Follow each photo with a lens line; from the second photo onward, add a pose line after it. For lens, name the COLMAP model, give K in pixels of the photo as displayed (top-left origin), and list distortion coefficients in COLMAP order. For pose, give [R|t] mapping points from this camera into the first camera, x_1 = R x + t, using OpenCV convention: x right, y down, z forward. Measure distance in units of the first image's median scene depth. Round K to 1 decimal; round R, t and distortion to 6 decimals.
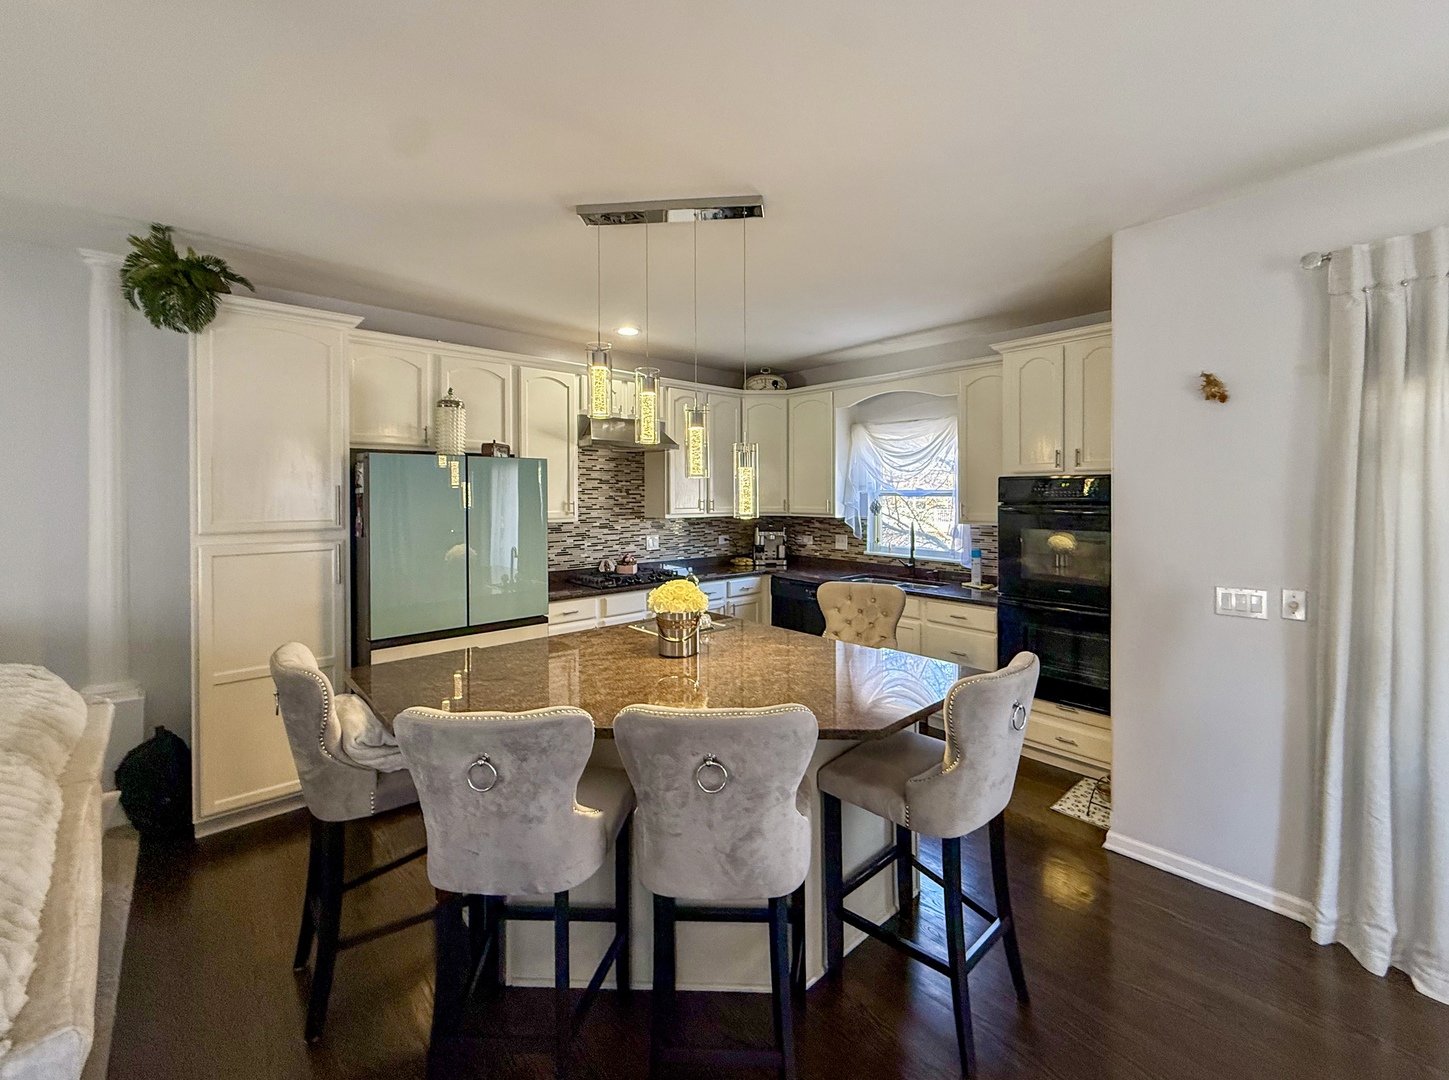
lens RADIAL K [[626.0, 0, 729.4], [0, 626.0, 506.4], [0, 0, 1]] dist [0.001860, 0.000588]
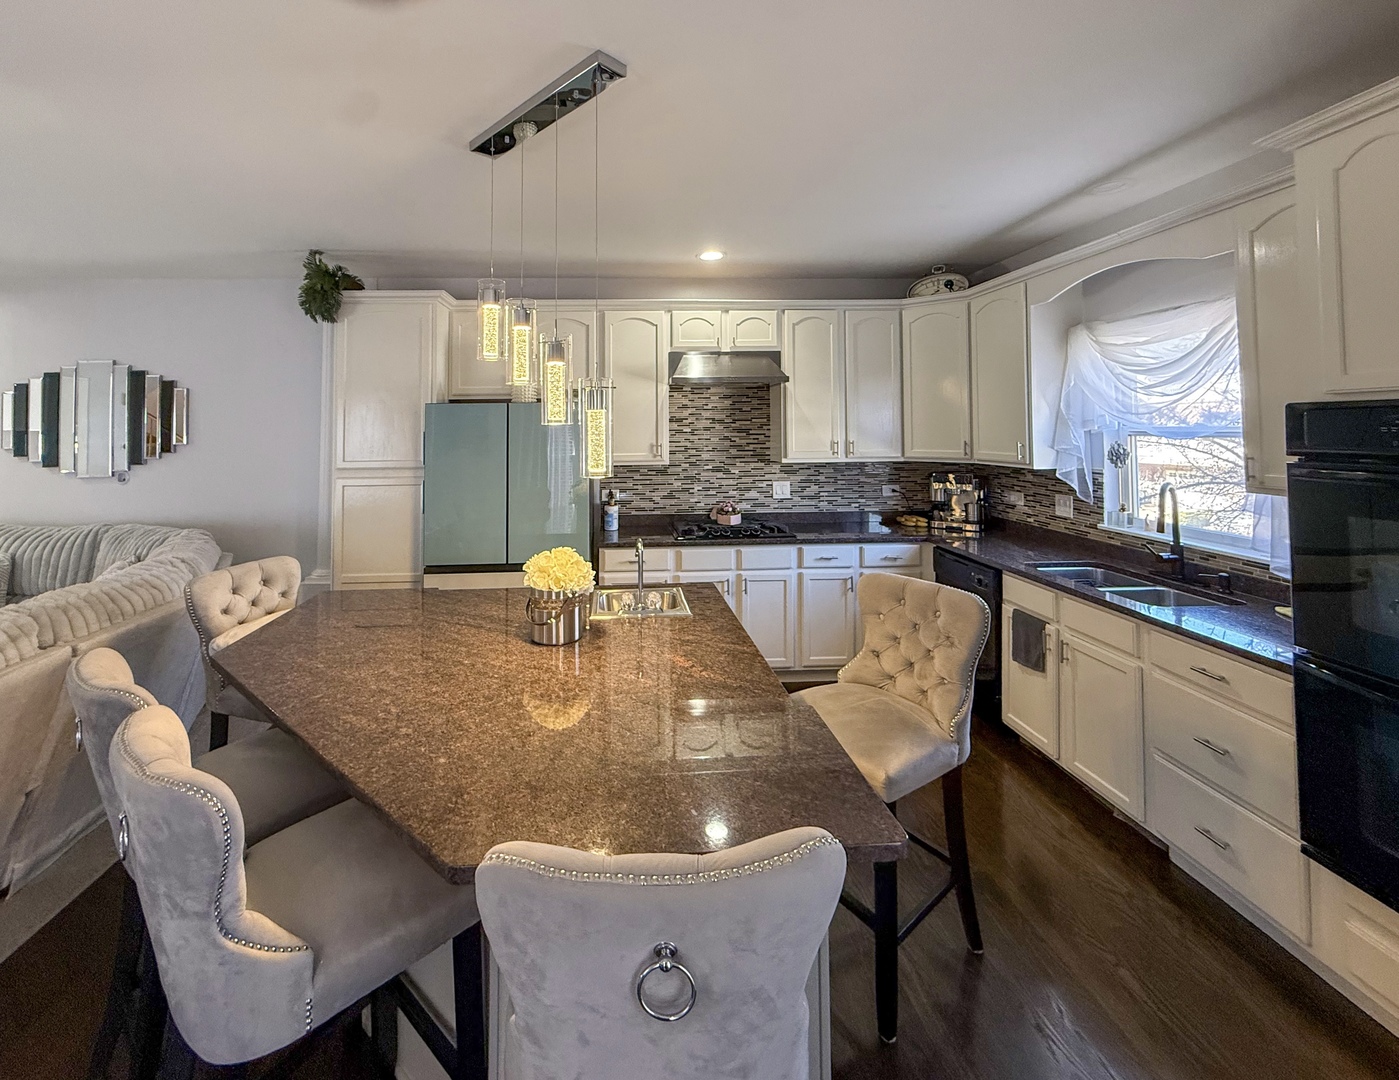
lens RADIAL K [[592.6, 0, 612.1], [0, 592.6, 416.7], [0, 0, 1]] dist [-0.000154, -0.000163]
pose [[0.755320, -0.021120, -0.655015, 0.249563], [-0.003379, 0.999342, -0.036118, -0.013724], [0.655347, 0.029494, 0.754752, 0.233760]]
